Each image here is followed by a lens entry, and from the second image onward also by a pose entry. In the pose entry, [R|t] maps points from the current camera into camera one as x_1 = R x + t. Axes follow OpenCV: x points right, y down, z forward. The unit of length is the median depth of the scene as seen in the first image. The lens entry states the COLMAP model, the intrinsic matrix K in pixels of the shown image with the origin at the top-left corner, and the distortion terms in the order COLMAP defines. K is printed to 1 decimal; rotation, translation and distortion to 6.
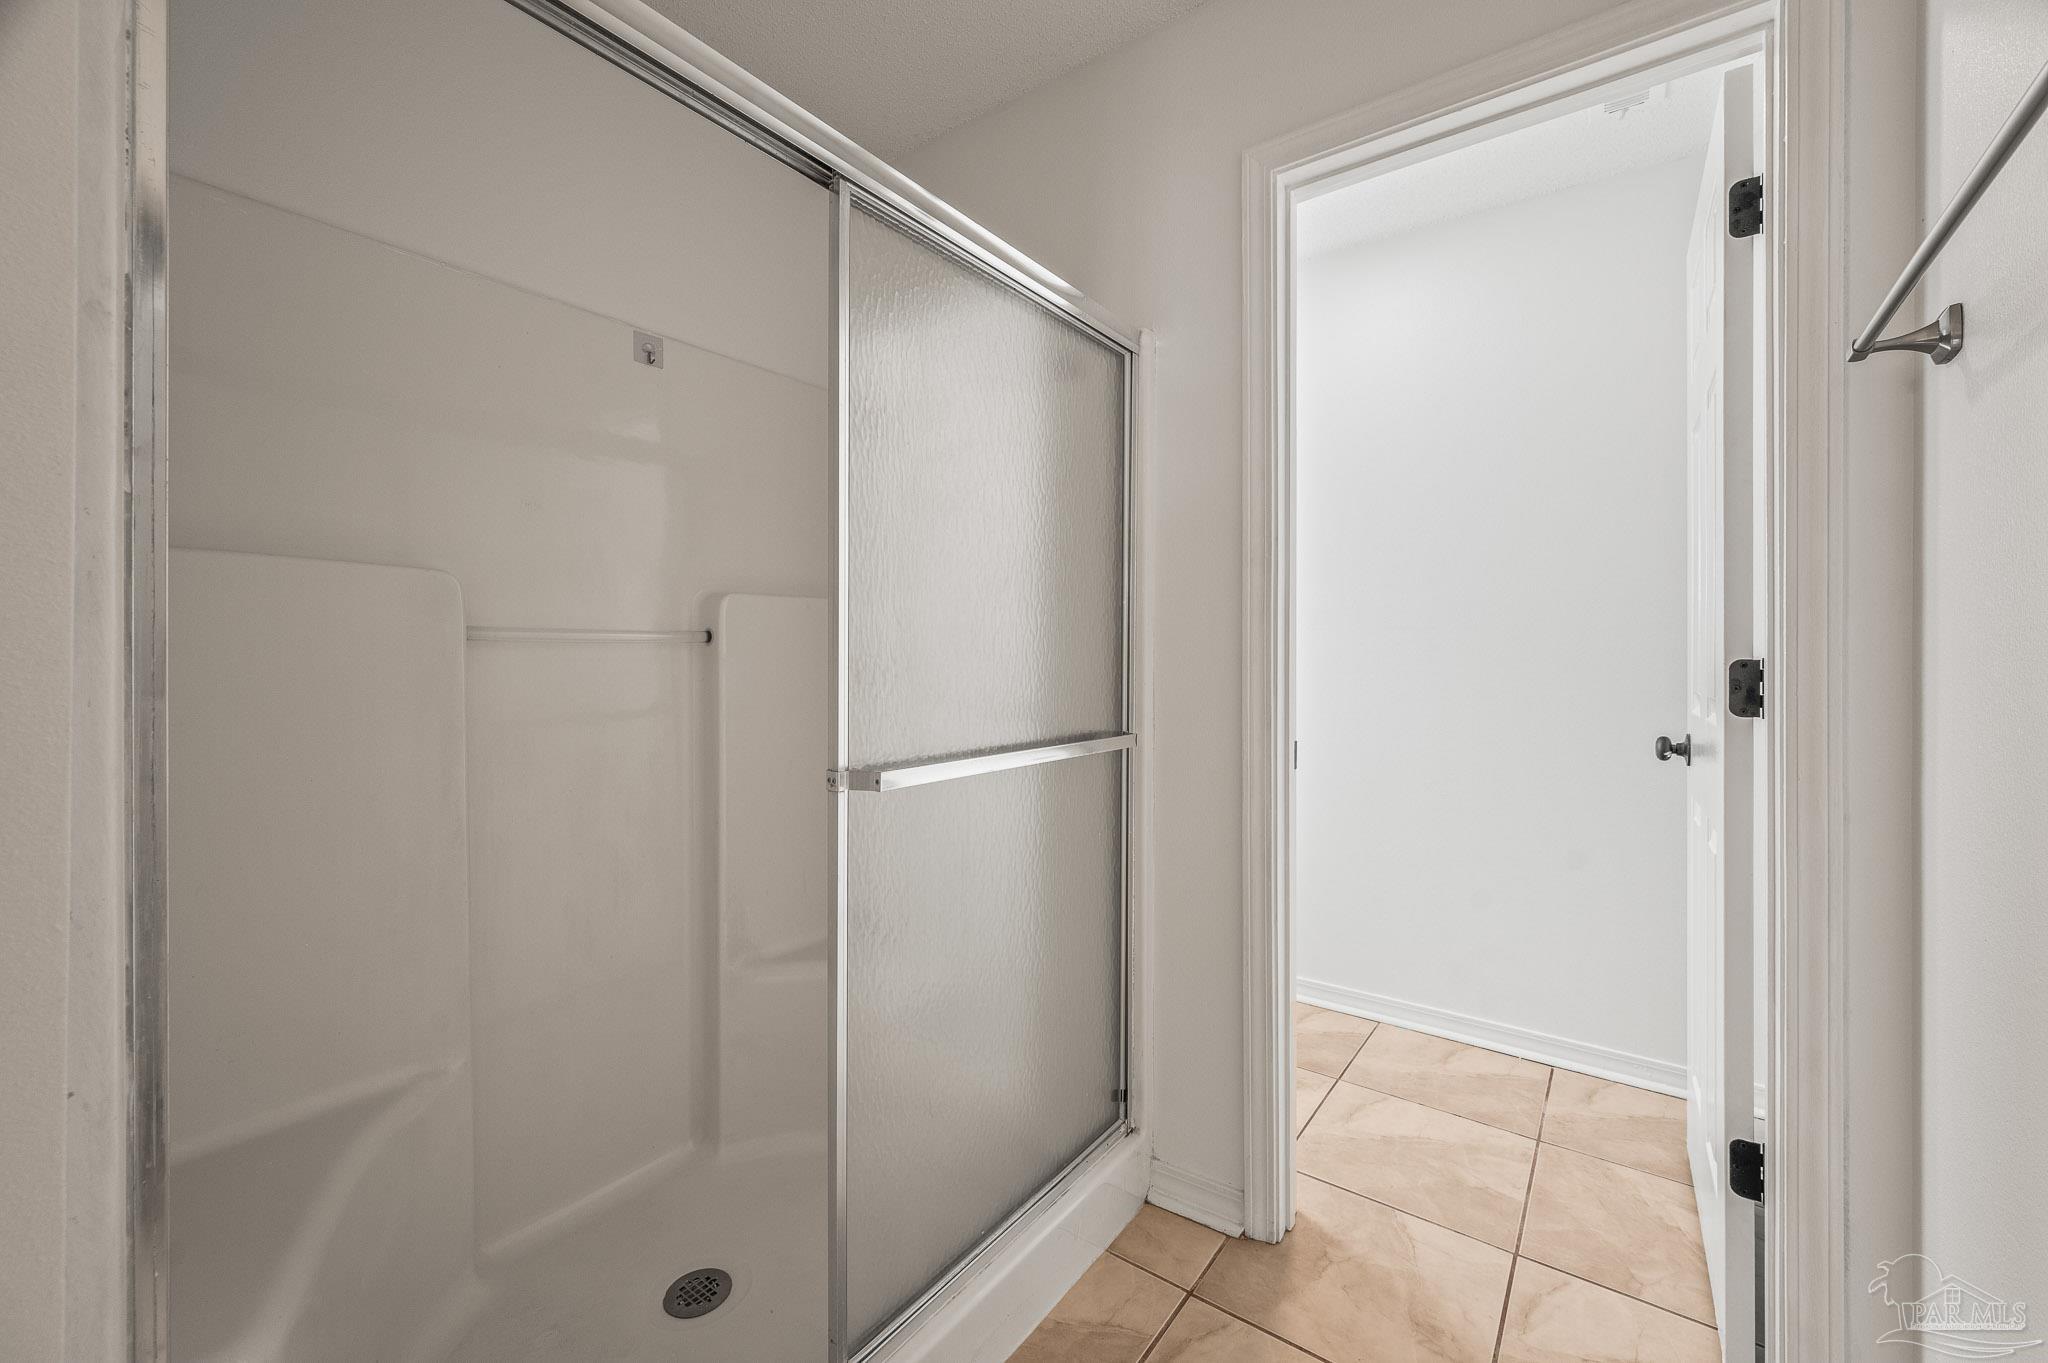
lens RADIAL K [[816.1, 0, 1032.1], [0, 816.1, 656.2], [0, 0, 1]] dist [-0.000865, -0.000255]
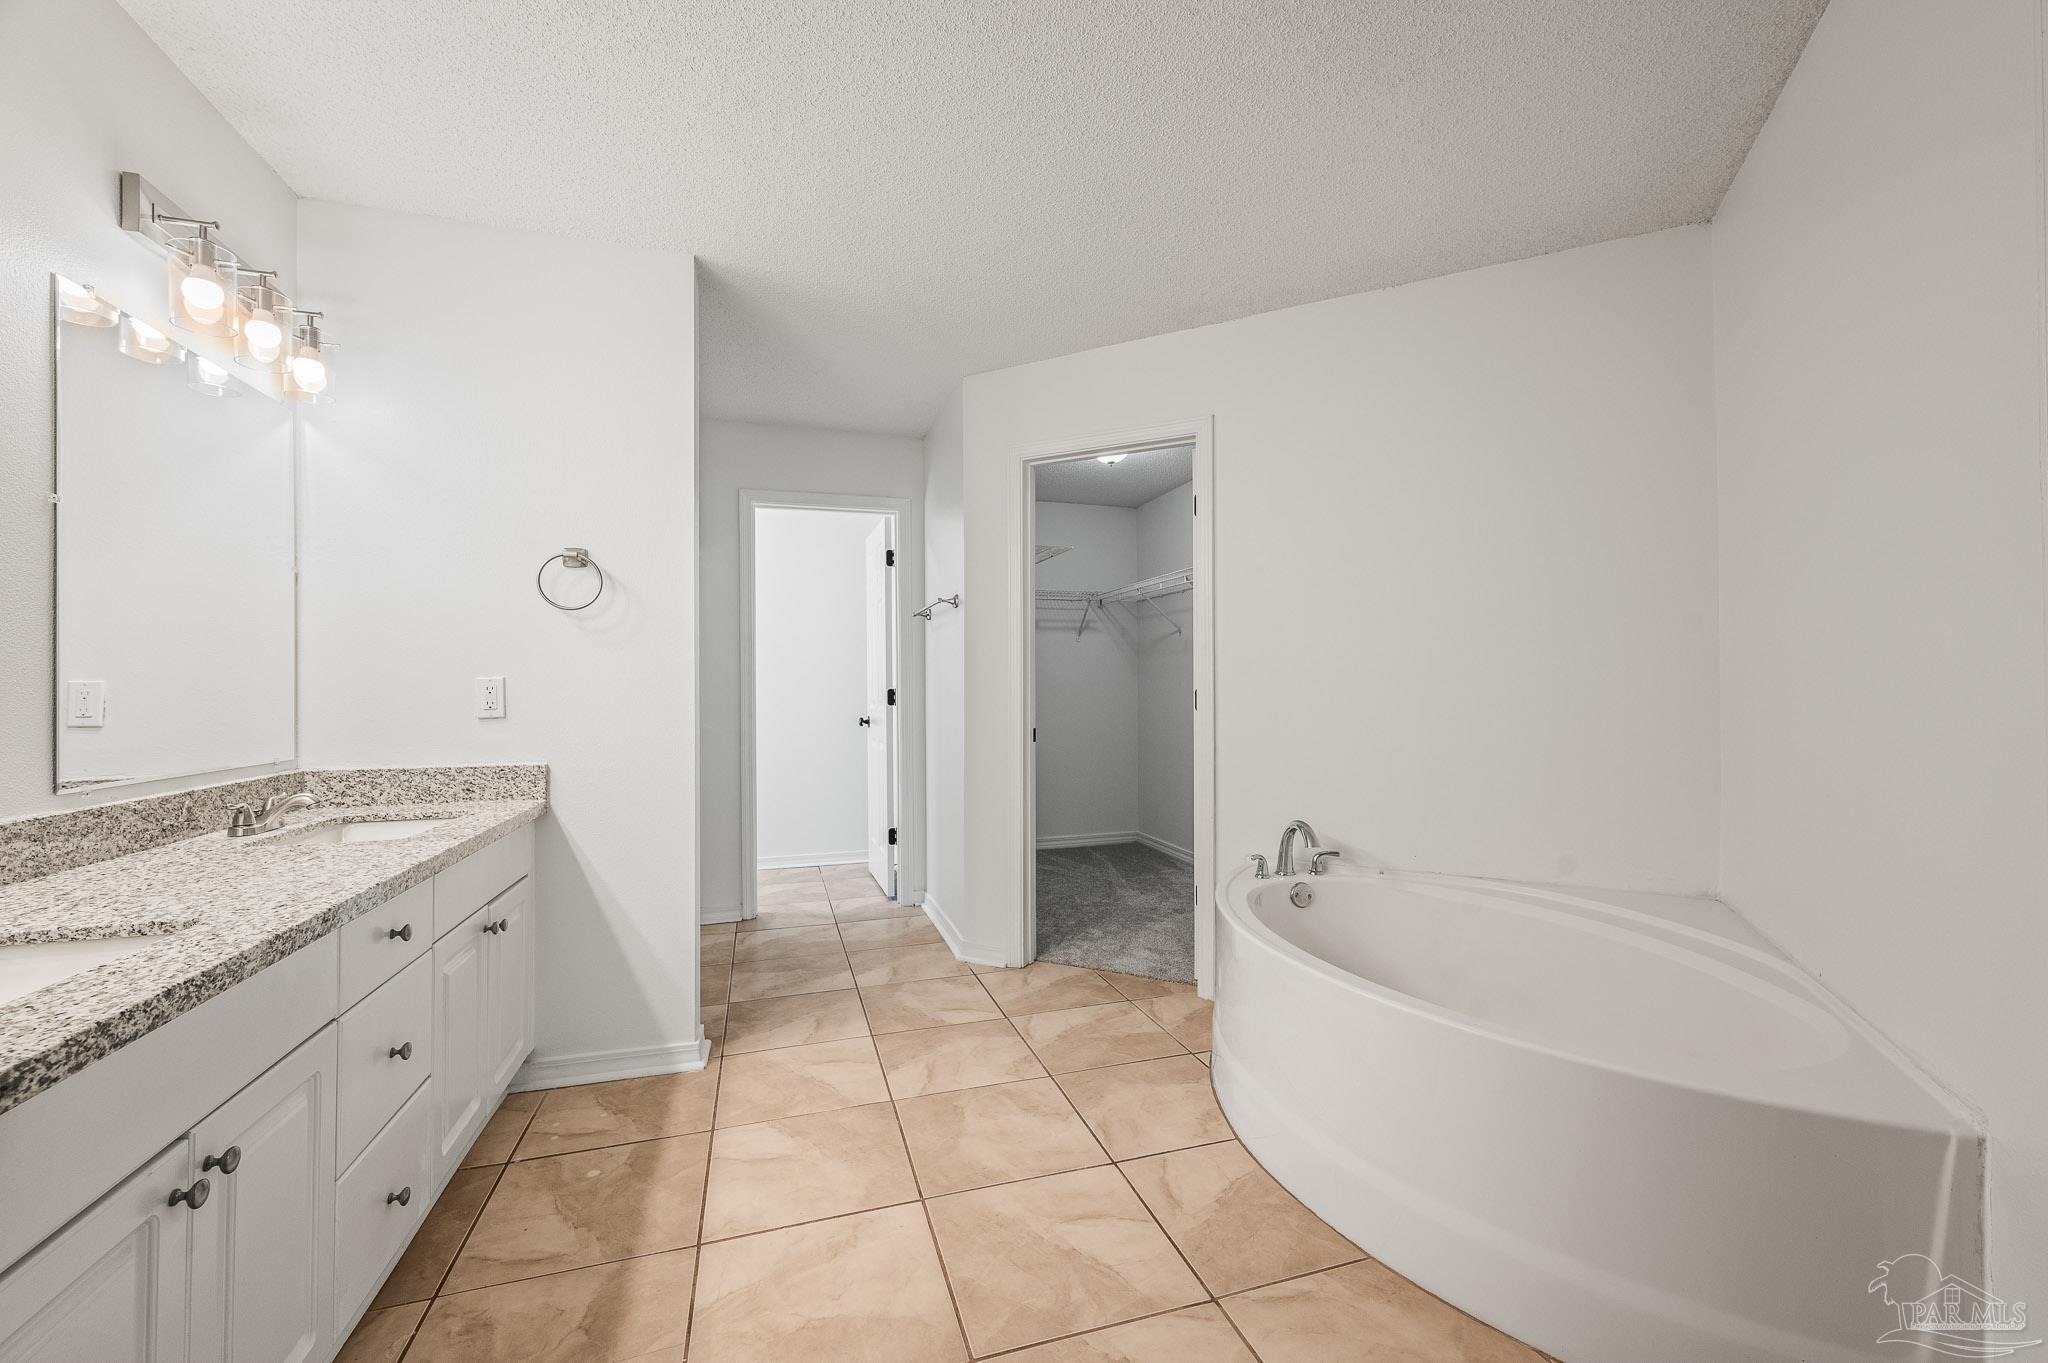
lens RADIAL K [[816.1, 0, 1032.1], [0, 816.1, 656.2], [0, 0, 1]] dist [-0.000865, -0.000255]
pose [[0.596724, 0.009491, 0.802390, -1.445753], [0.010237, 0.999759, -0.019439, -0.057452], [-0.802381, 0.019814, 0.596483, -1.447139]]
